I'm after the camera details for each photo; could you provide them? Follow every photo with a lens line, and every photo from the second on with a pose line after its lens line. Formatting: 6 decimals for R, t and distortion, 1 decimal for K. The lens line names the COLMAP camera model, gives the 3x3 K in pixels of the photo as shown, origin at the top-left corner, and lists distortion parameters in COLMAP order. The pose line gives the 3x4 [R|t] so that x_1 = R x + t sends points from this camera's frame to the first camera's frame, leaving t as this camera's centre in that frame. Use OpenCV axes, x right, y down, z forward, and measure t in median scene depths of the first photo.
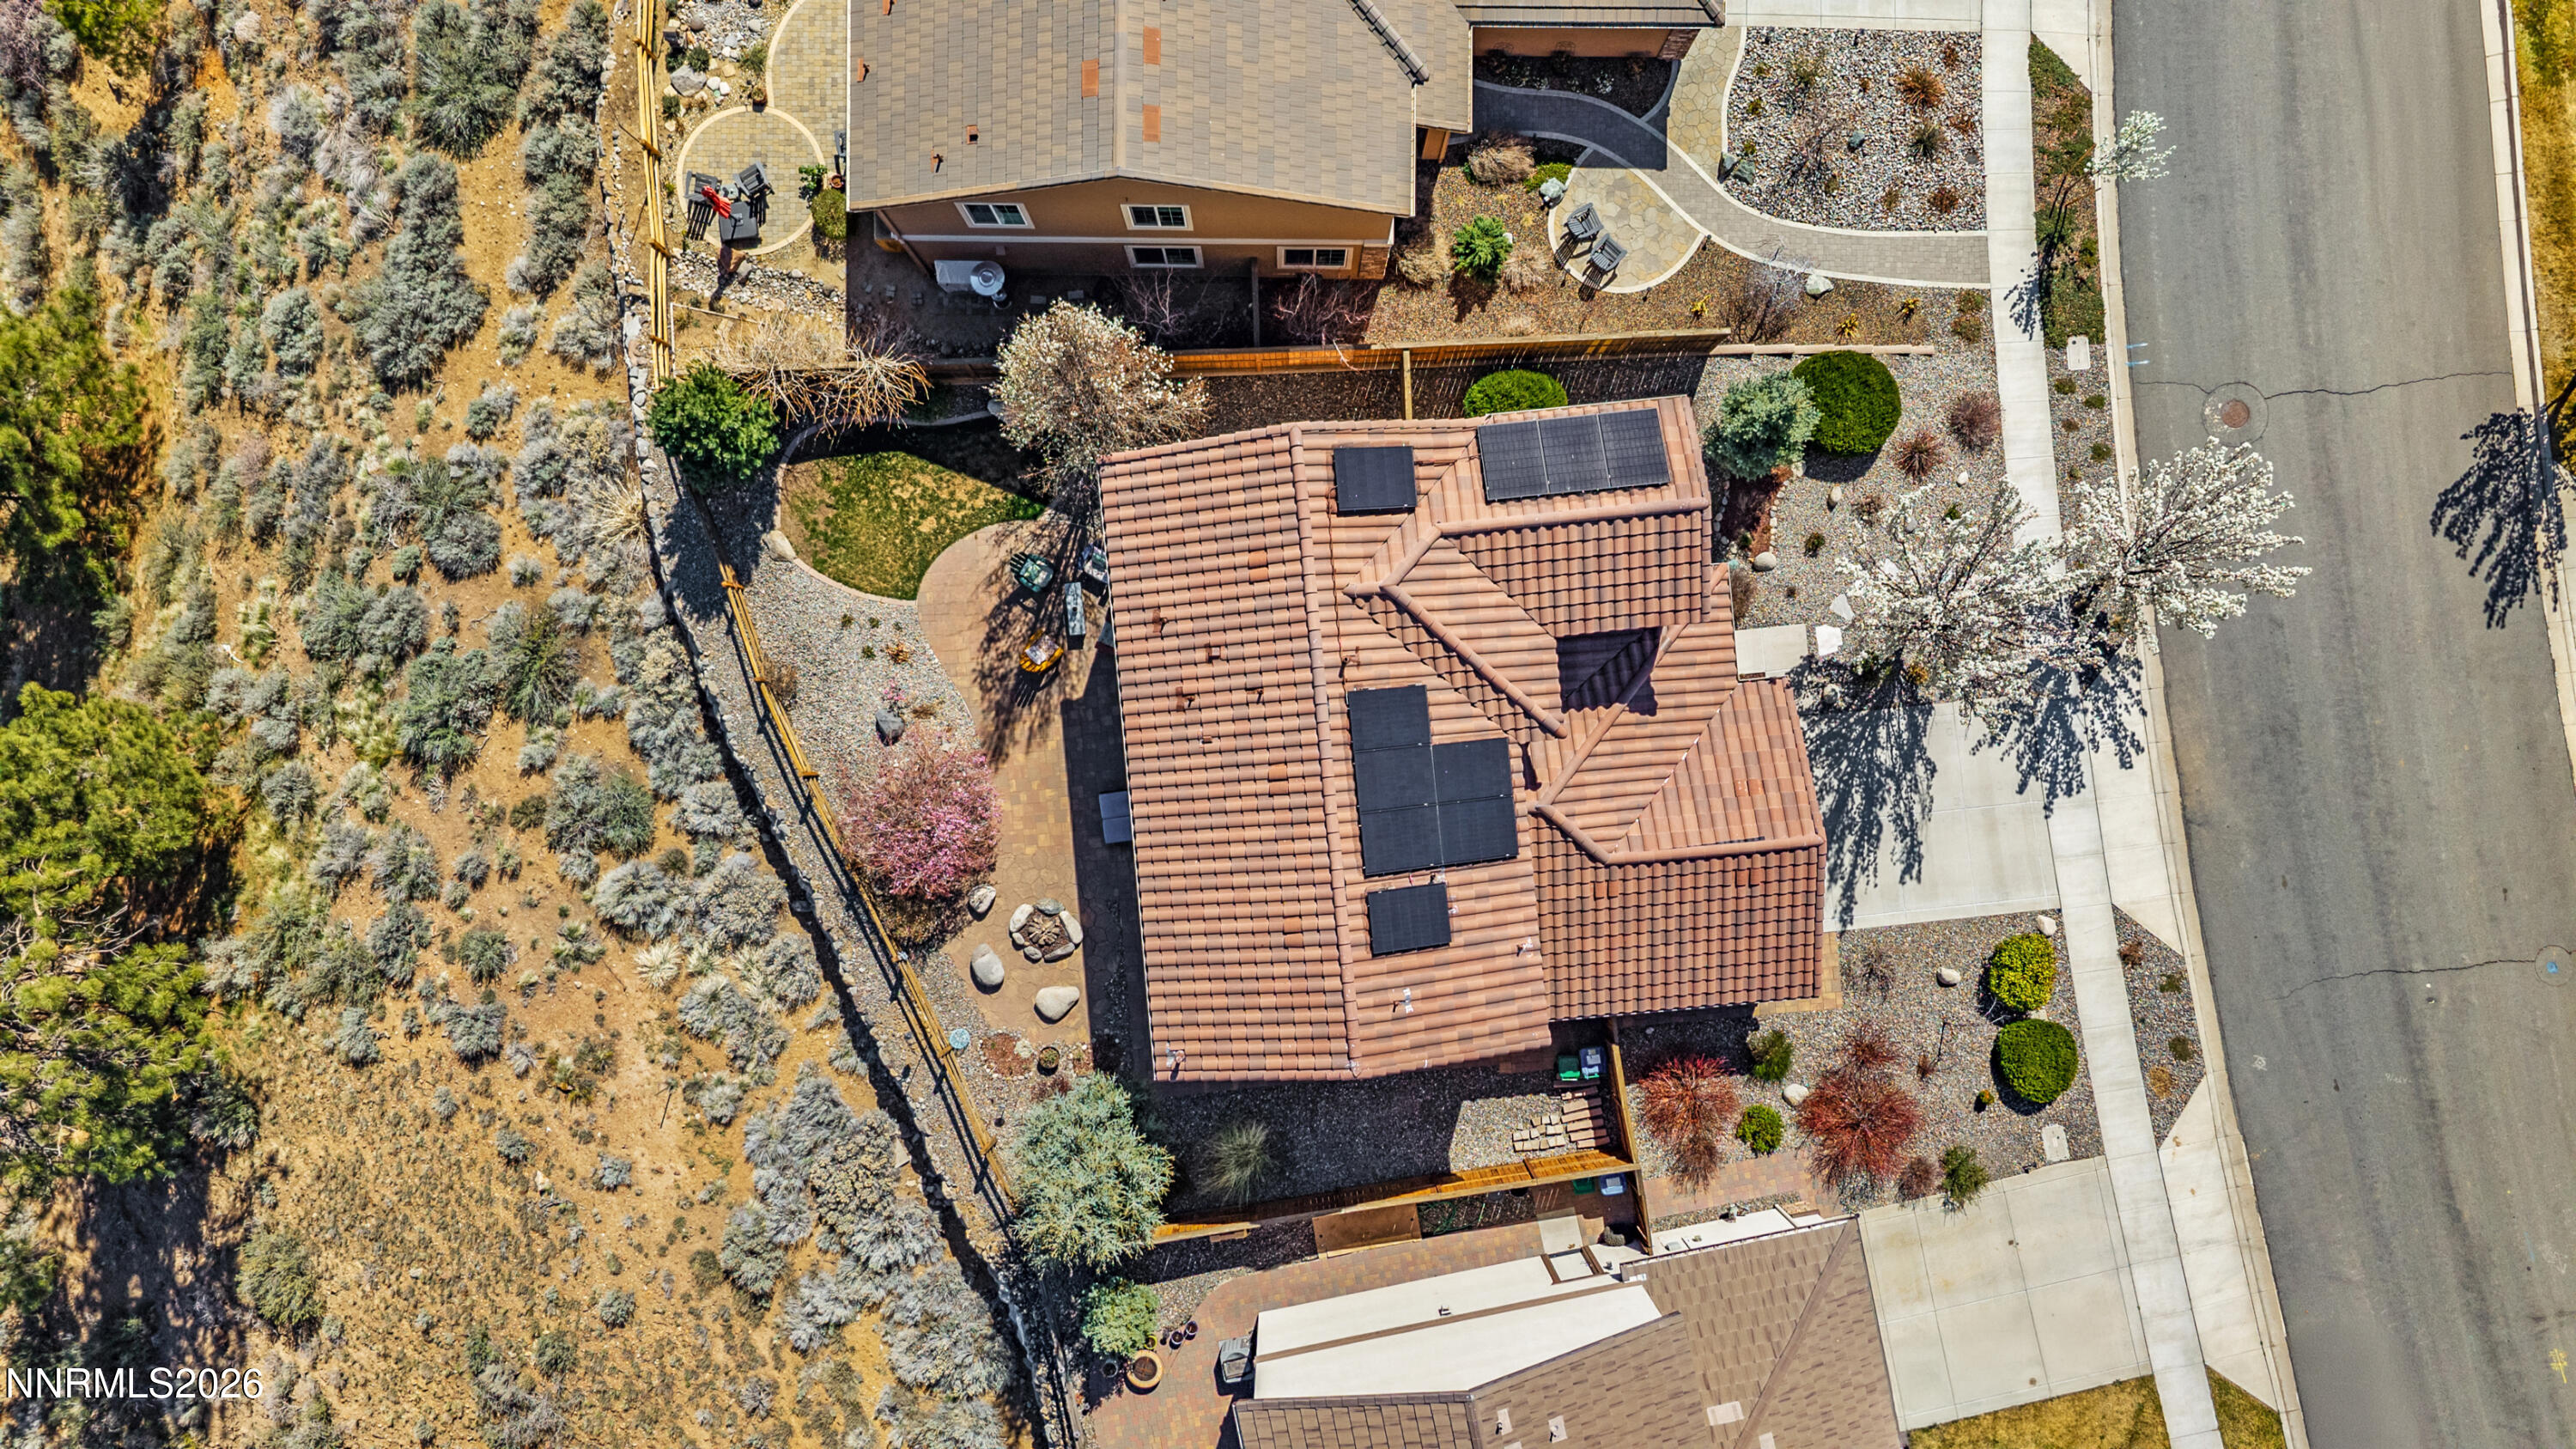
lens RADIAL K [[1779.2, 0, 1288.0], [0, 1779.2, 724.5], [0, 0, 1]] dist [0.023675, 0.001270]
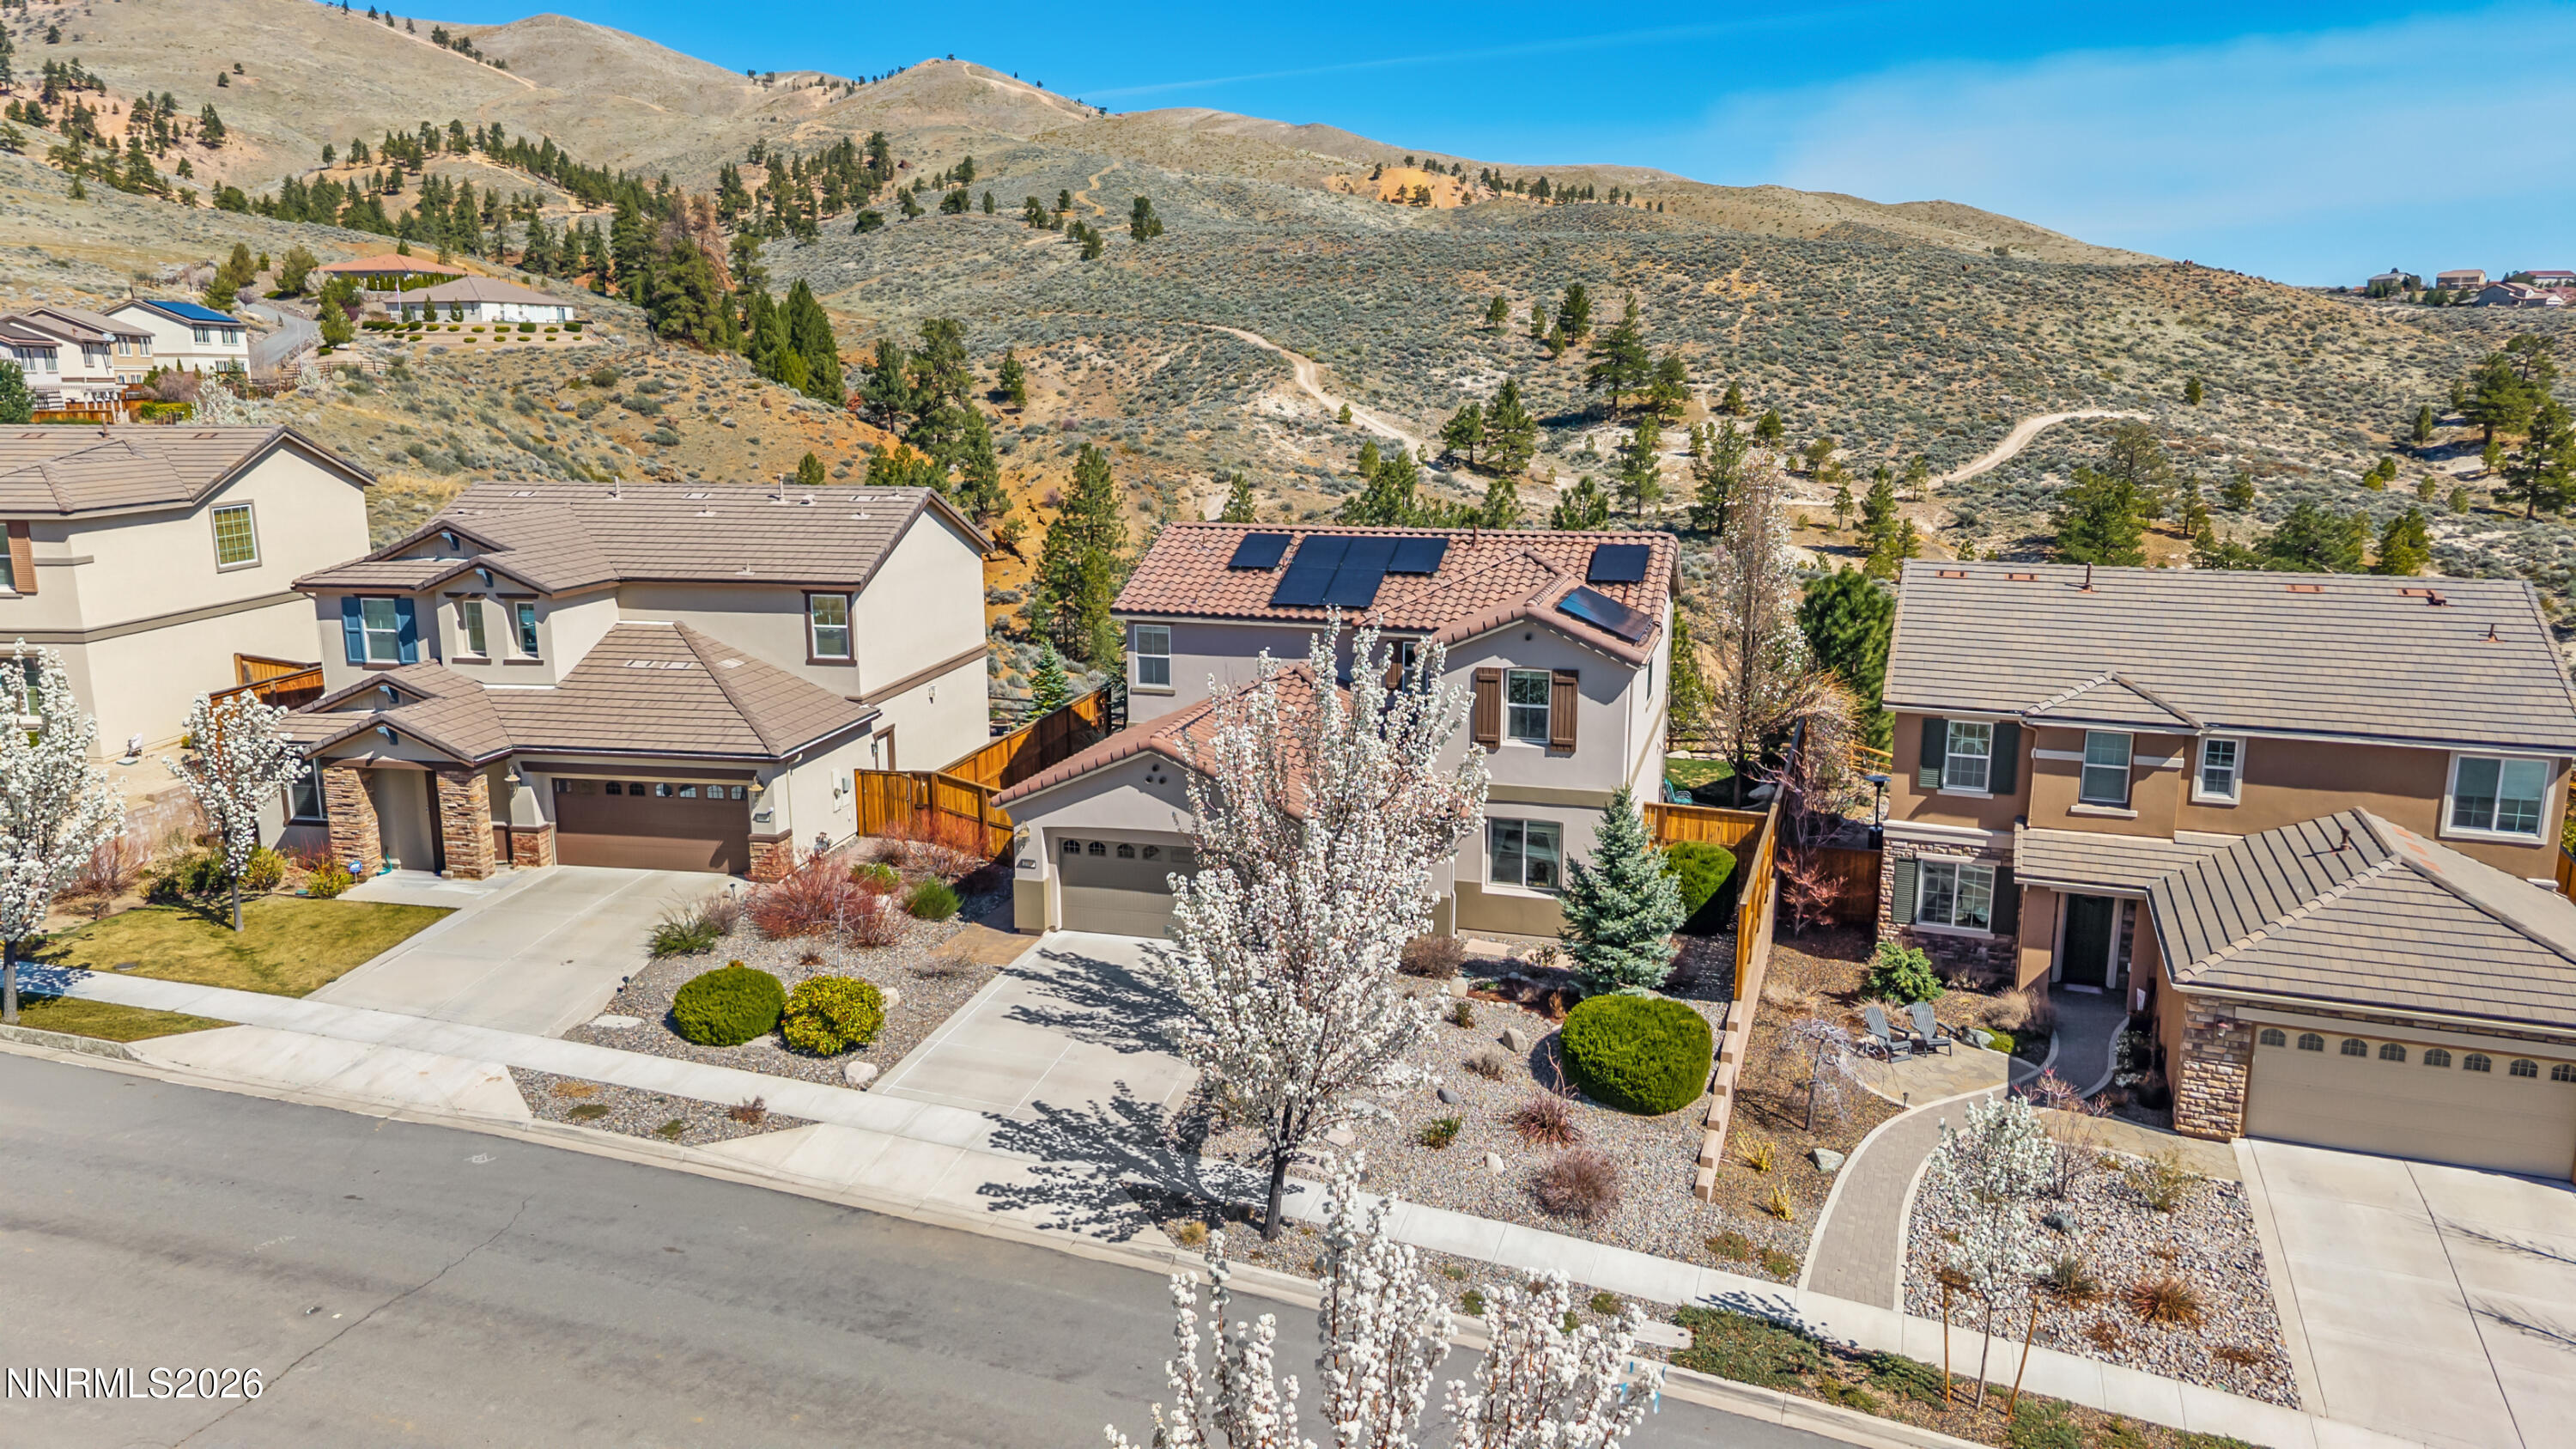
lens RADIAL K [[1779.2, 0, 1288.0], [0, 1779.2, 724.5], [0, 0, 1]] dist [0.023675, 0.001270]
pose [[-0.368775, 0.156607, -0.916231, 0.988363], [-0.929518, -0.061112, 0.363678, -0.297595], [0.000962, 0.985769, 0.168106, 0.738212]]
